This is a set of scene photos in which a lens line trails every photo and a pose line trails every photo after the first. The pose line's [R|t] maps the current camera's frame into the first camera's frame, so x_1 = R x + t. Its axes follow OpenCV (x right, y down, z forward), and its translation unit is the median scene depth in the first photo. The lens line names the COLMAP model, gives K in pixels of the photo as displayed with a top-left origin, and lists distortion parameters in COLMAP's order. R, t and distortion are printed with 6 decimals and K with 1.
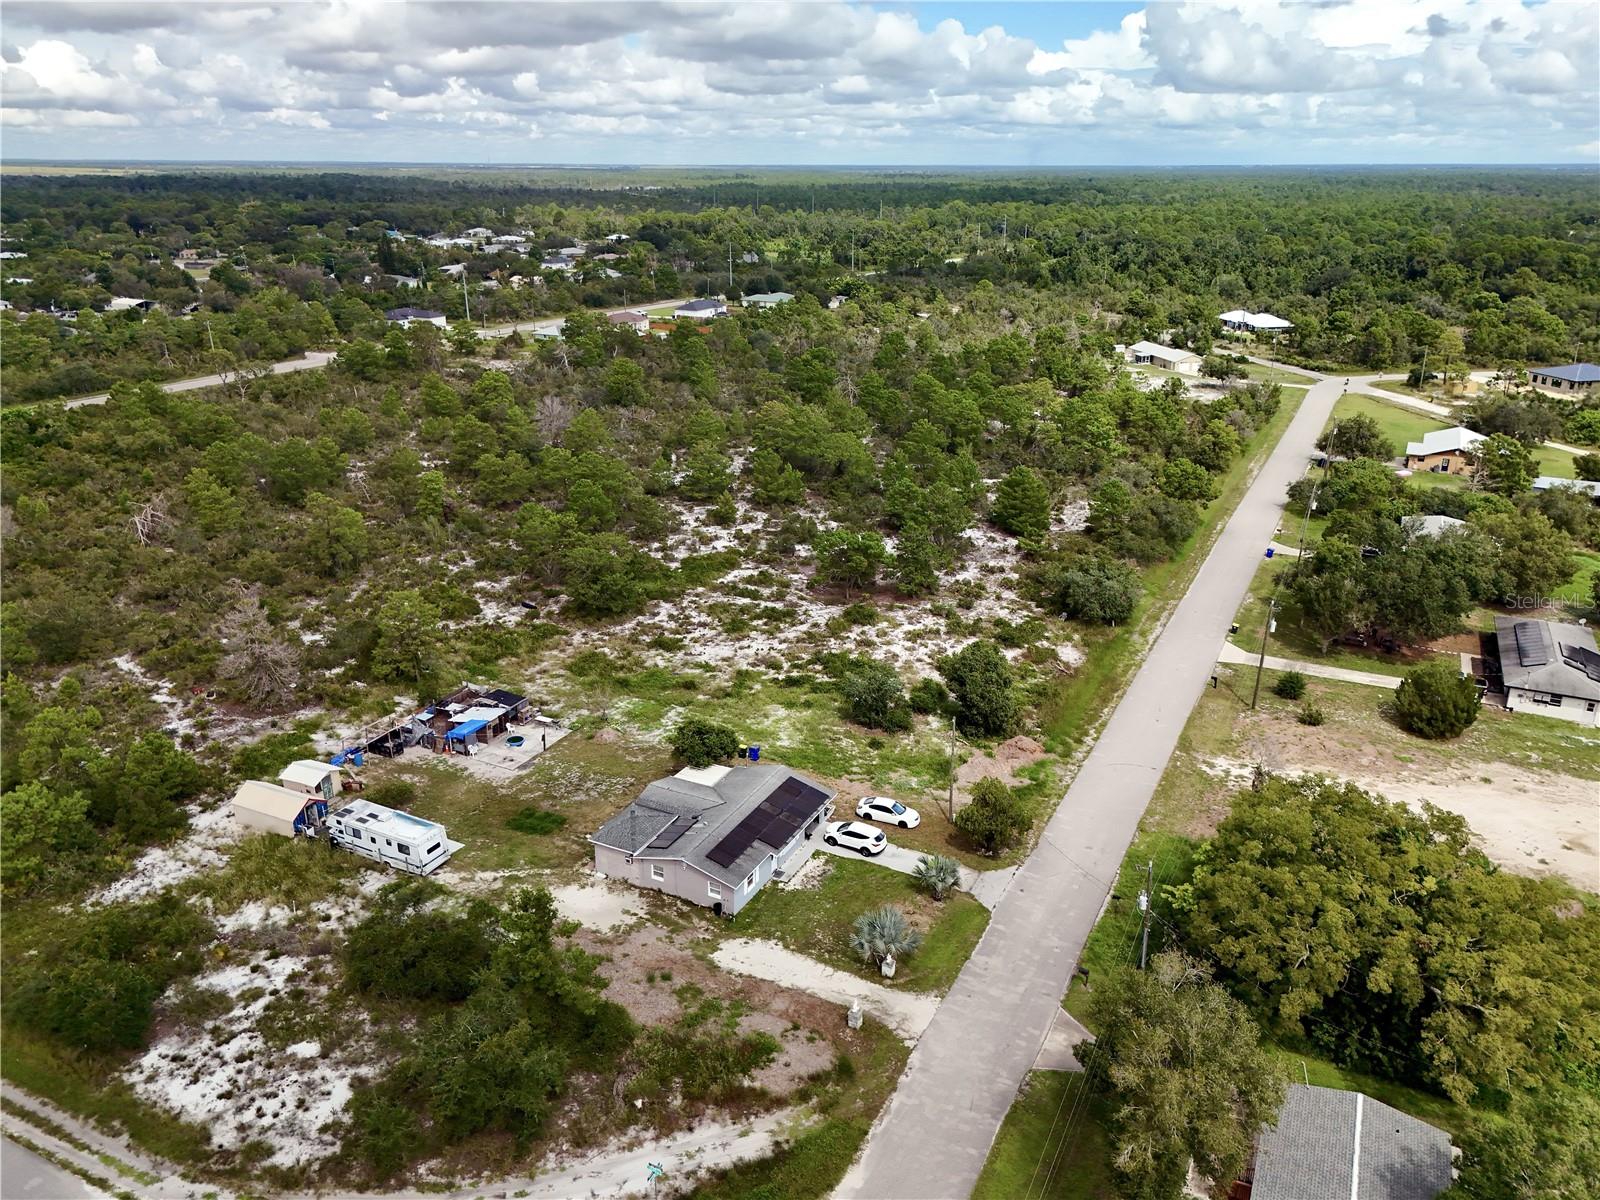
lens RADIAL K [[1176.3, 0, 801.3], [0, 1176.3, 595.0], [0, 0, 1]] dist [0.068963, -0.064889]
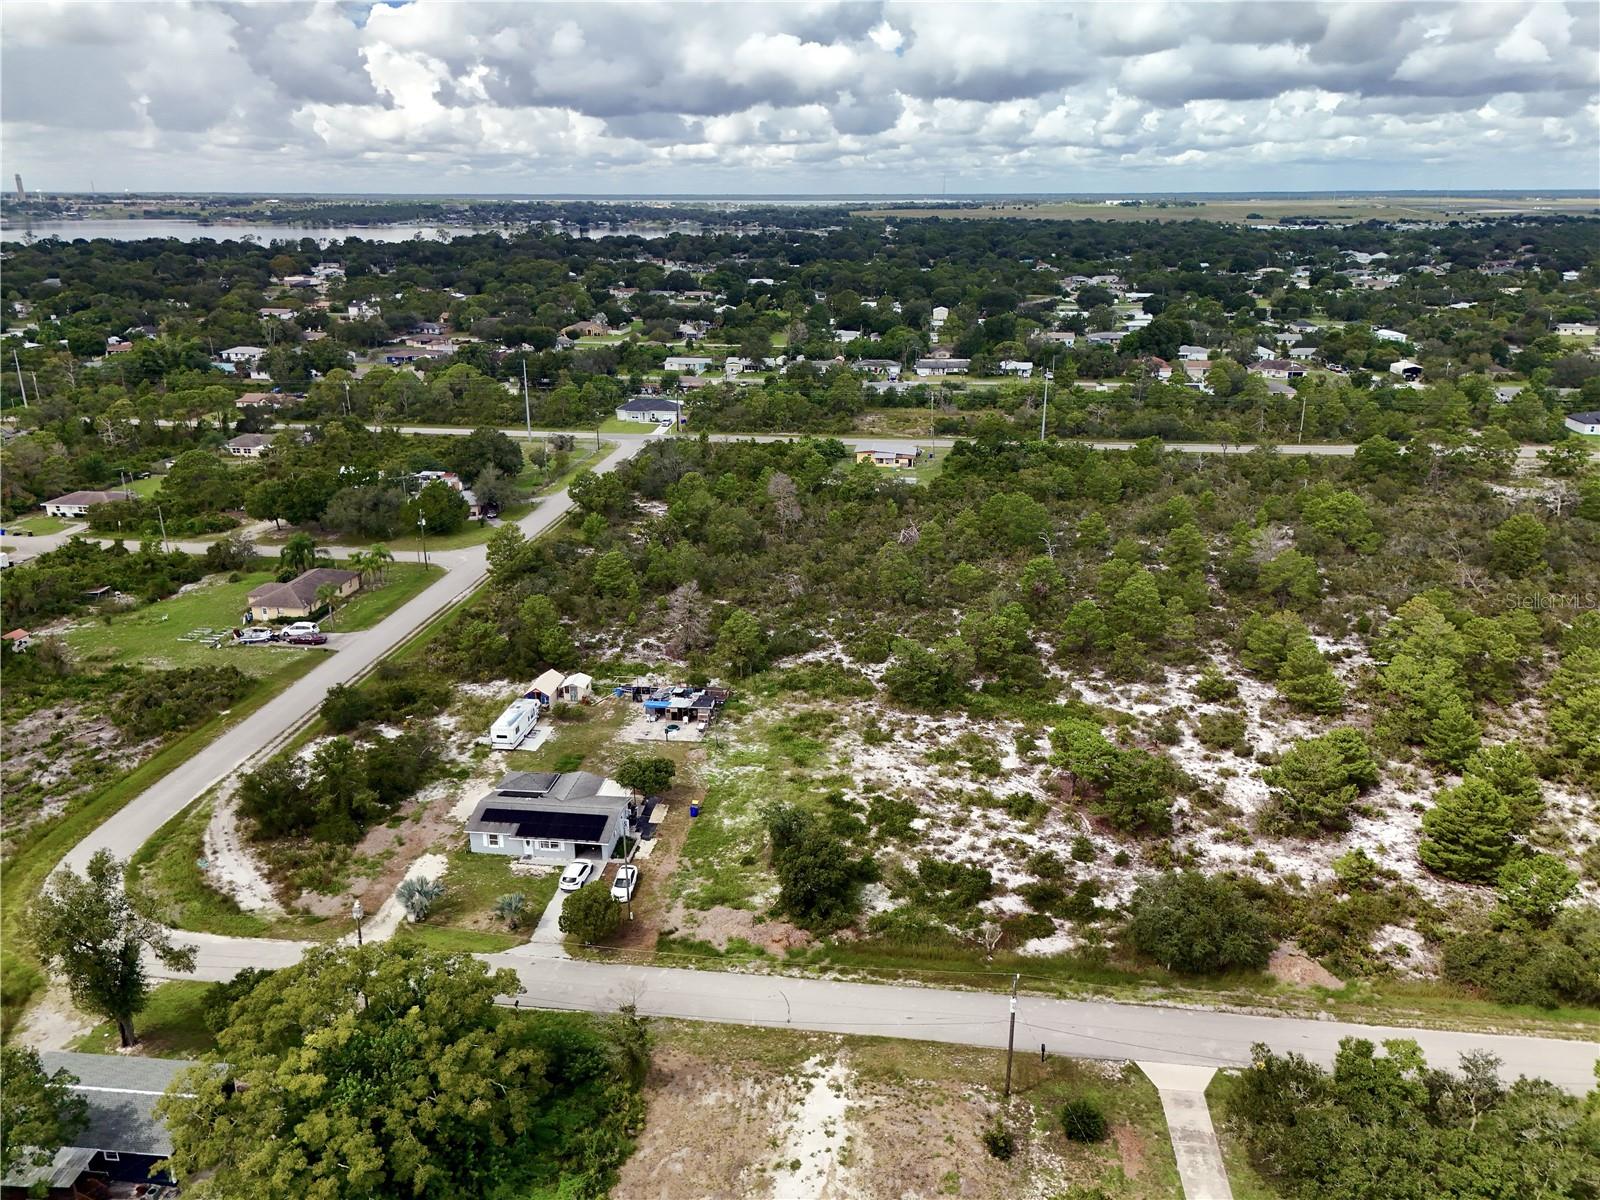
lens RADIAL K [[1176.3, 0, 804.3], [0, 1176.3, 598.7], [0, 0, 1]] dist [0.068963, -0.064889]
pose [[0.338714, 0.304625, -0.890211, 0.806700], [-0.320646, 0.926874, 0.195169, -0.273289], [0.884567, 0.219336, 0.411622, 0.429671]]
